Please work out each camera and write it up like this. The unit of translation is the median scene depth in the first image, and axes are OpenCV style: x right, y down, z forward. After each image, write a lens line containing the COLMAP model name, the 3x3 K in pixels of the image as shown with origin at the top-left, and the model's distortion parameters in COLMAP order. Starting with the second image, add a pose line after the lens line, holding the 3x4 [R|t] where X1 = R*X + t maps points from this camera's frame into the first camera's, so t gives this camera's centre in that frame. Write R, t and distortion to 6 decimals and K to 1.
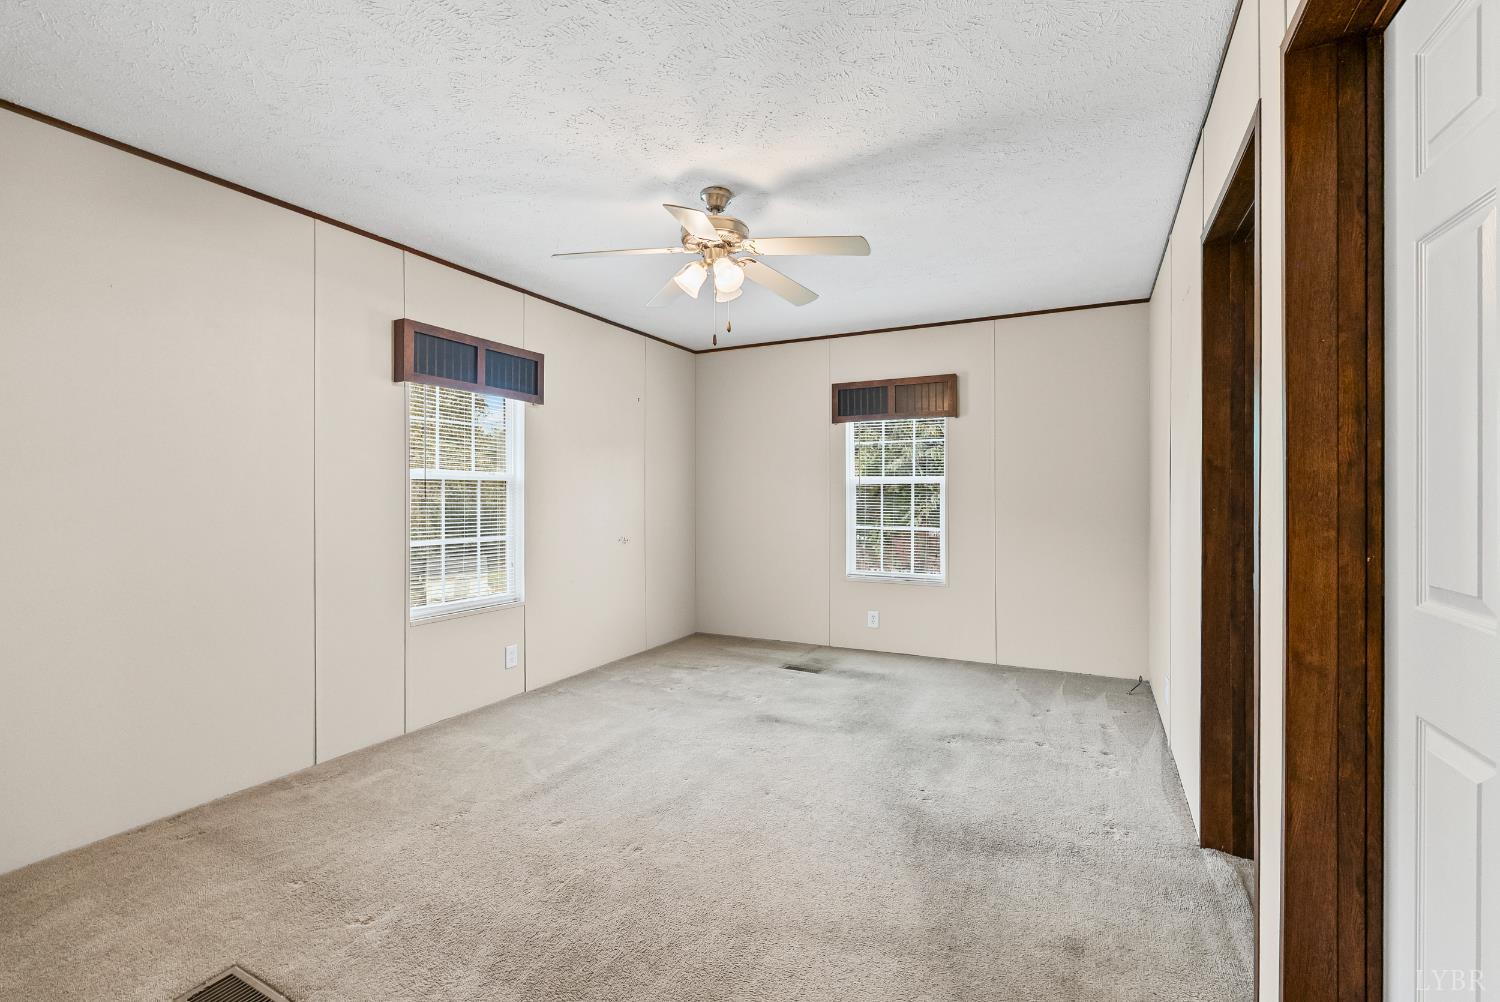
lens RADIAL K [[661.0, 0, 753.9], [0, 661.0, 499.7], [0, 0, 1]] dist [-0.003900, -0.000553]
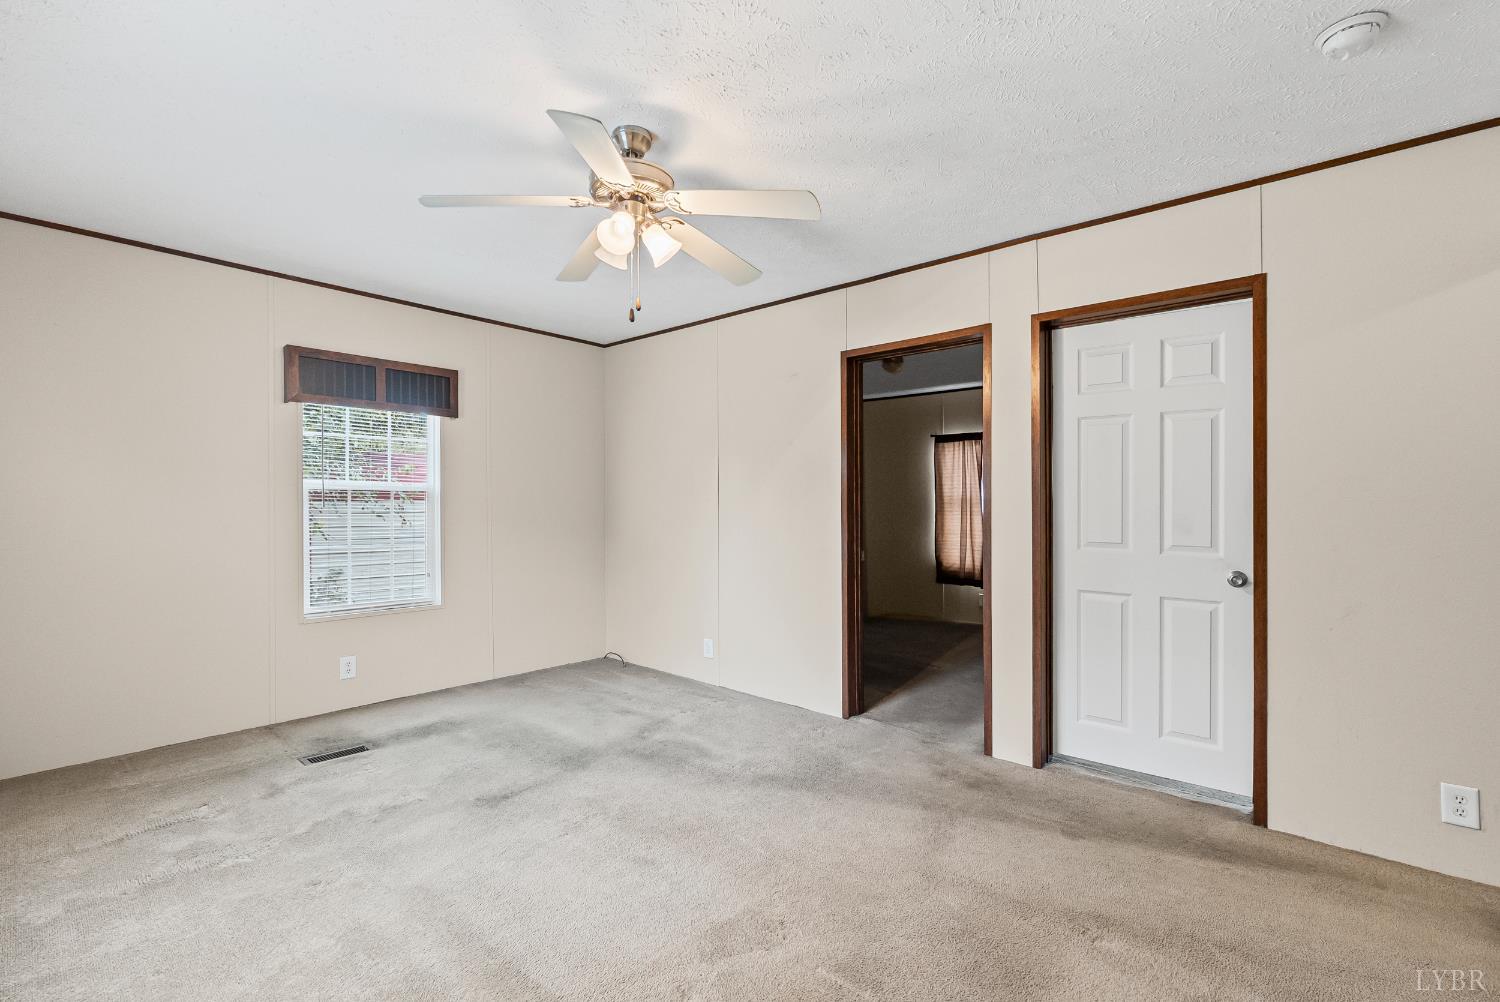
lens RADIAL K [[661.0, 0, 753.7], [0, 661.0, 502.6], [0, 0, 1]] dist [-0.003900, -0.000553]
pose [[0.262406, -0.001603, 0.964956, -0.585373], [0.004604, 0.999989, 0.000409, -0.010536], [-0.964946, 0.004335, 0.262411, 0.470034]]
